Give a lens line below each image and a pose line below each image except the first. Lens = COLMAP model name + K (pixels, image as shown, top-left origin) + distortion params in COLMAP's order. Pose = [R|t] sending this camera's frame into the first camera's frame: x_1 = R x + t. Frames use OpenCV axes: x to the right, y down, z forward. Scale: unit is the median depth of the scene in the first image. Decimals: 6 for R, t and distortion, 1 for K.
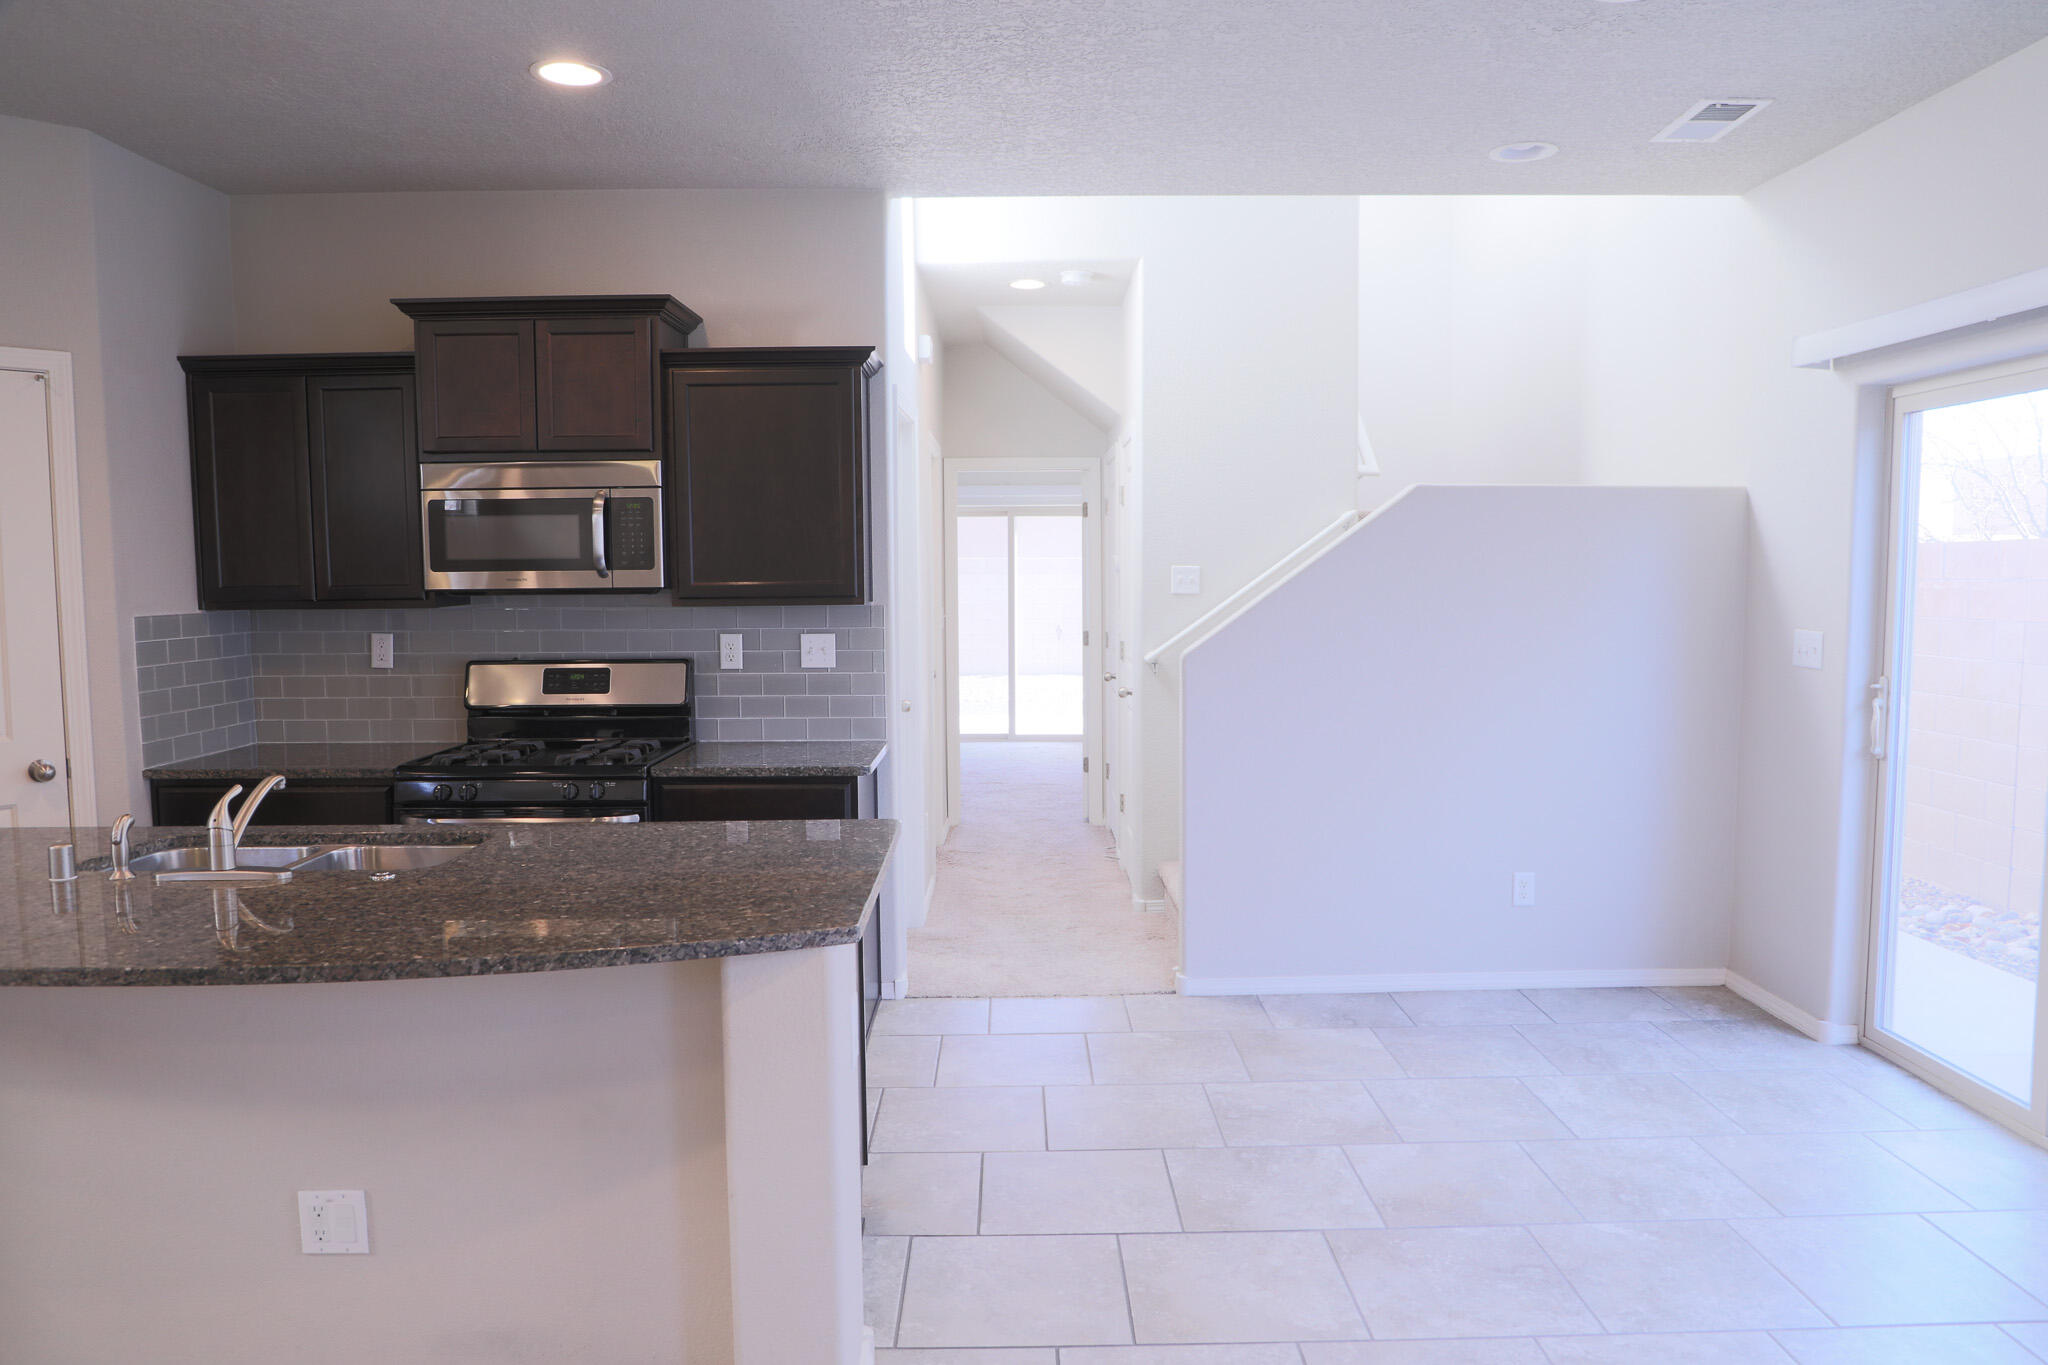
lens RADIAL K [[1414.2, 0, 1024.0], [0, 1414.2, 682.5], [0, 0, 1]] dist [-0.077066, 0.059960]
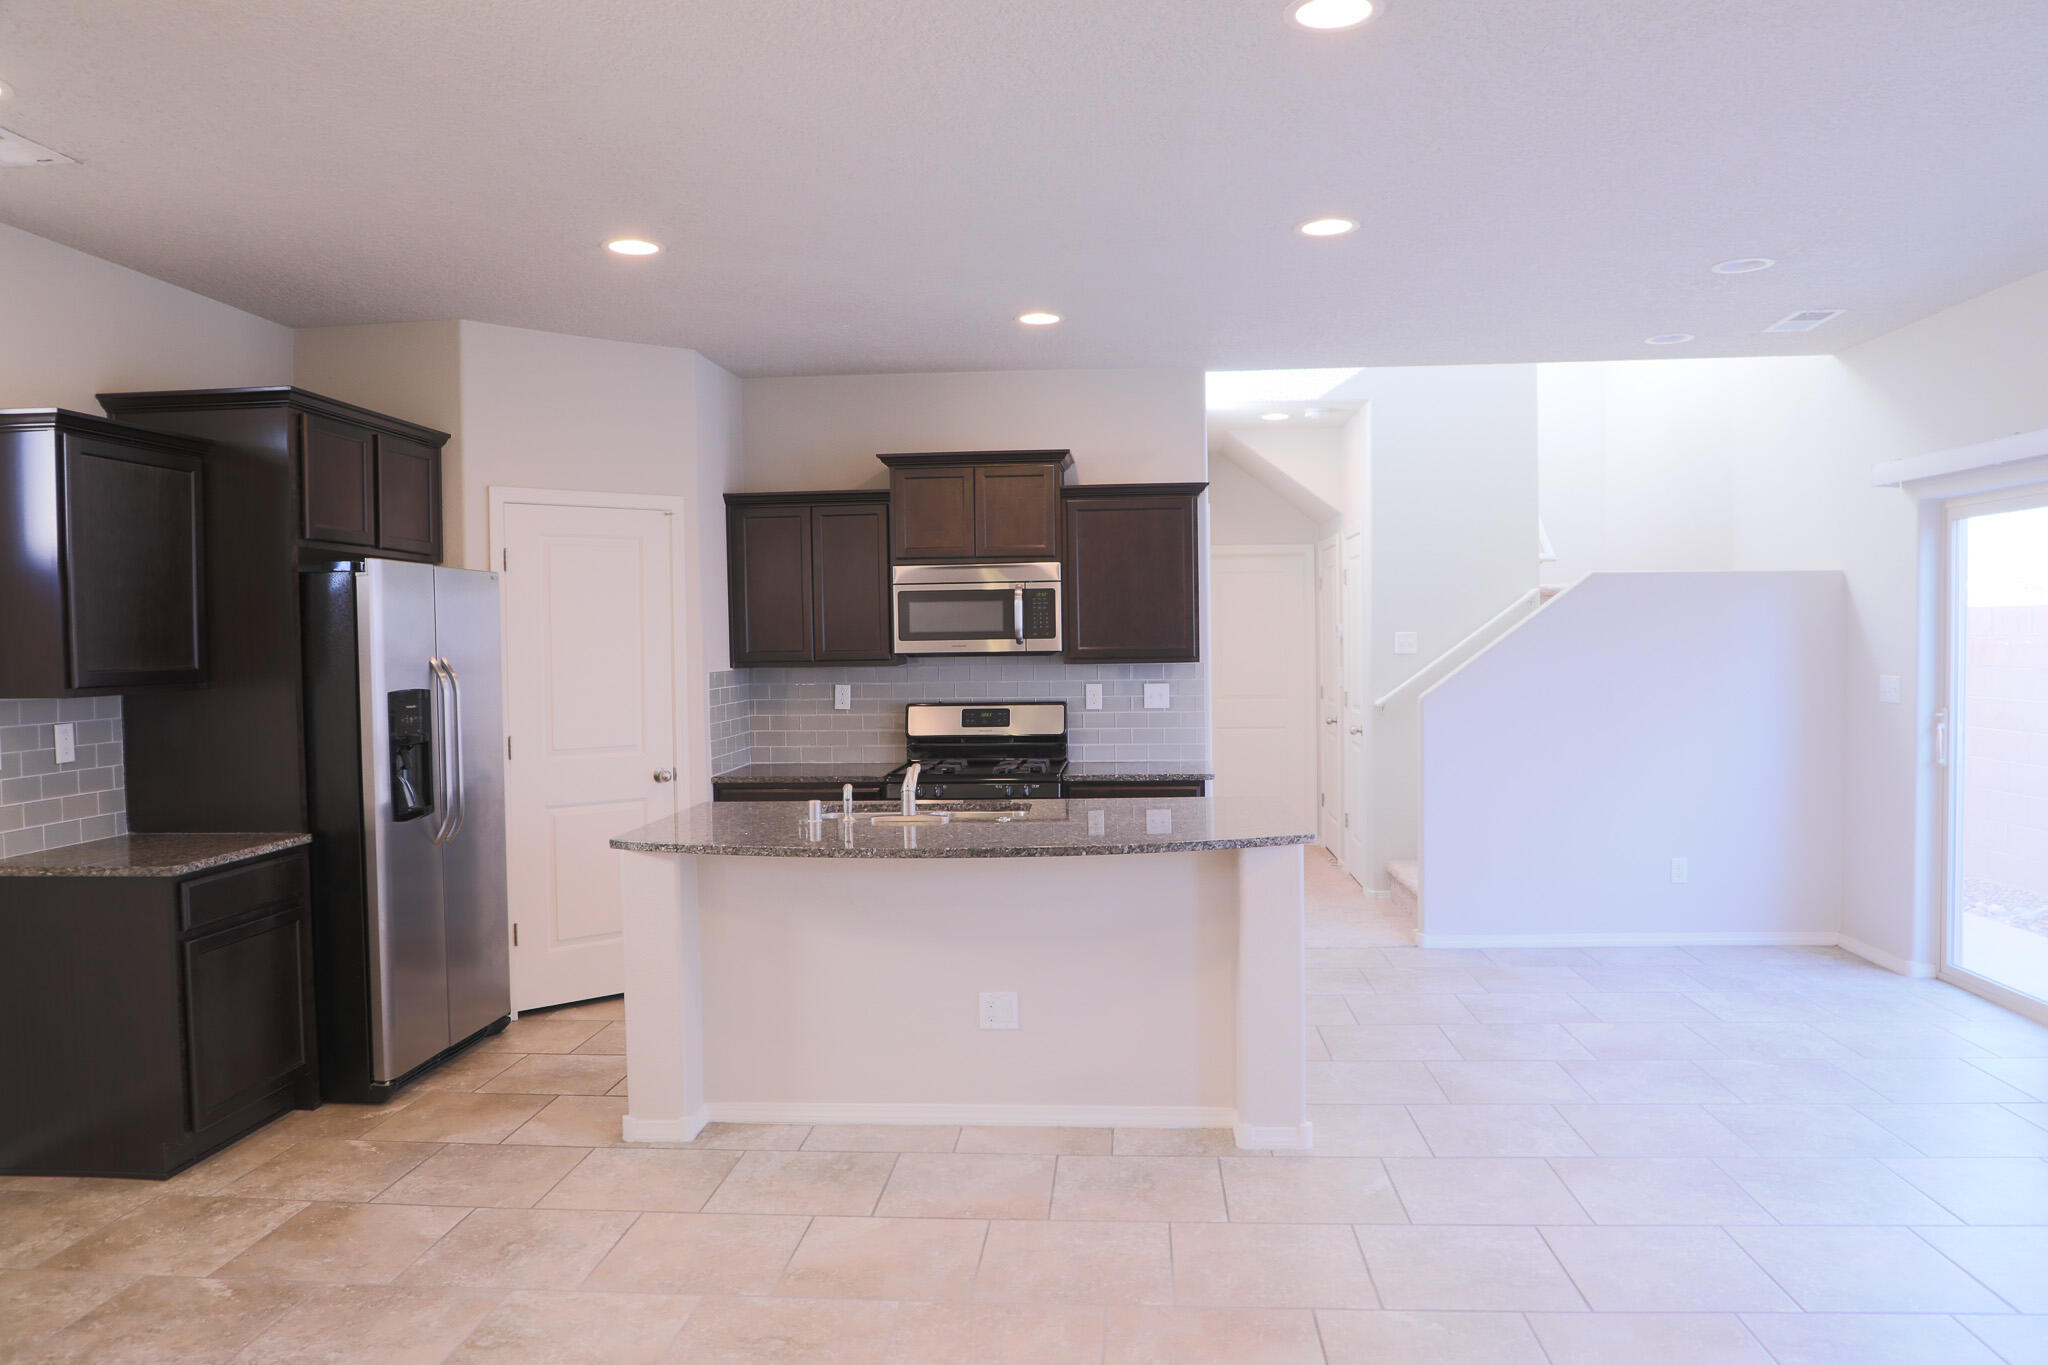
lens RADIAL K [[1414.2, 0, 1024.0], [0, 1414.2, 682.5], [0, 0, 1]] dist [-0.077066, 0.059960]
pose [[0.996291, -0.005649, -0.085861, -0.170334], [0.001718, 0.998949, -0.045794, 0.030493], [0.086029, 0.045477, 0.995254, -0.435235]]
